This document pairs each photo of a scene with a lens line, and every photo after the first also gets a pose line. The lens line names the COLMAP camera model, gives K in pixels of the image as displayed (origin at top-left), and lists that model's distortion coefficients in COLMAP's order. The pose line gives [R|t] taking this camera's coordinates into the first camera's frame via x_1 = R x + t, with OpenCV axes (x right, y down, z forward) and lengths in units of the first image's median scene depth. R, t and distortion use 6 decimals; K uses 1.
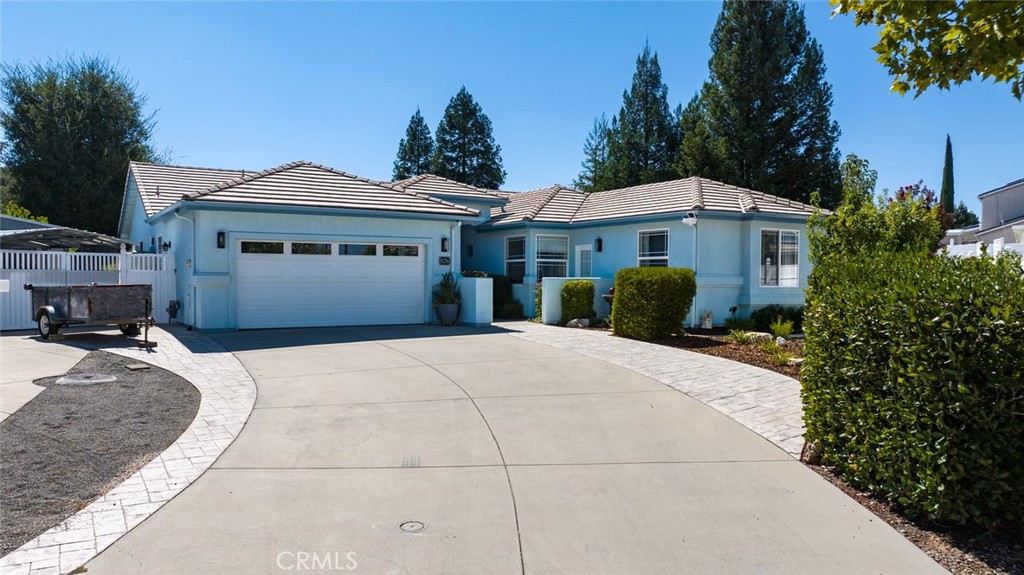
lens RADIAL K [[770.0, 0, 512.0], [0, 770.0, 287.5], [0, 0, 1]] dist [0.049136, -0.145352]
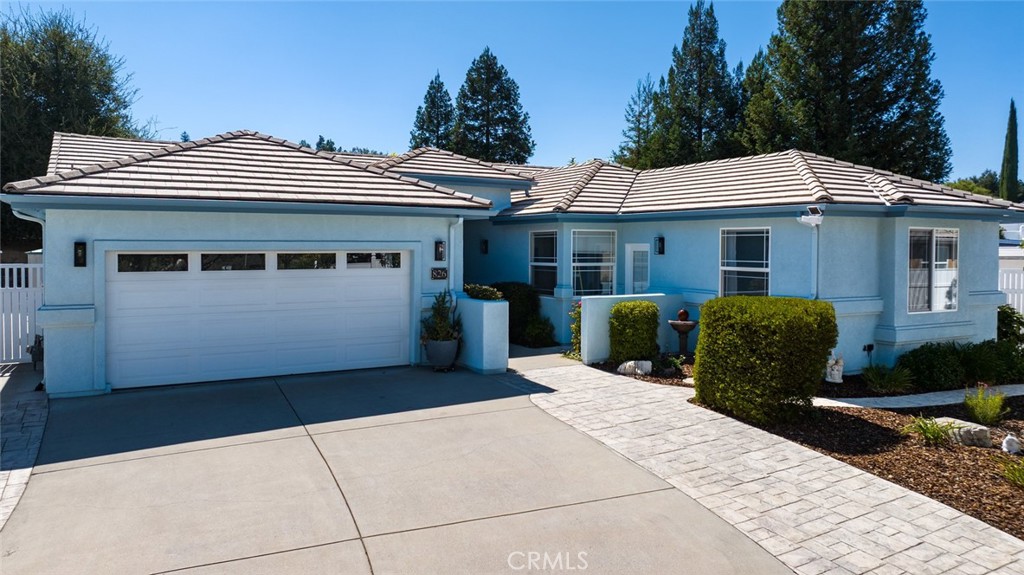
lens RADIAL K [[796.1, 0, 509.9], [0, 796.1, 232.5], [0, 0, 1]] dist [0.000290, 0.000163]
pose [[0.999134, 0.000715, -0.041600, 0.004138], [-0.002189, 0.999371, -0.035406, -0.039414], [0.041549, 0.035467, 0.998507, 0.248368]]
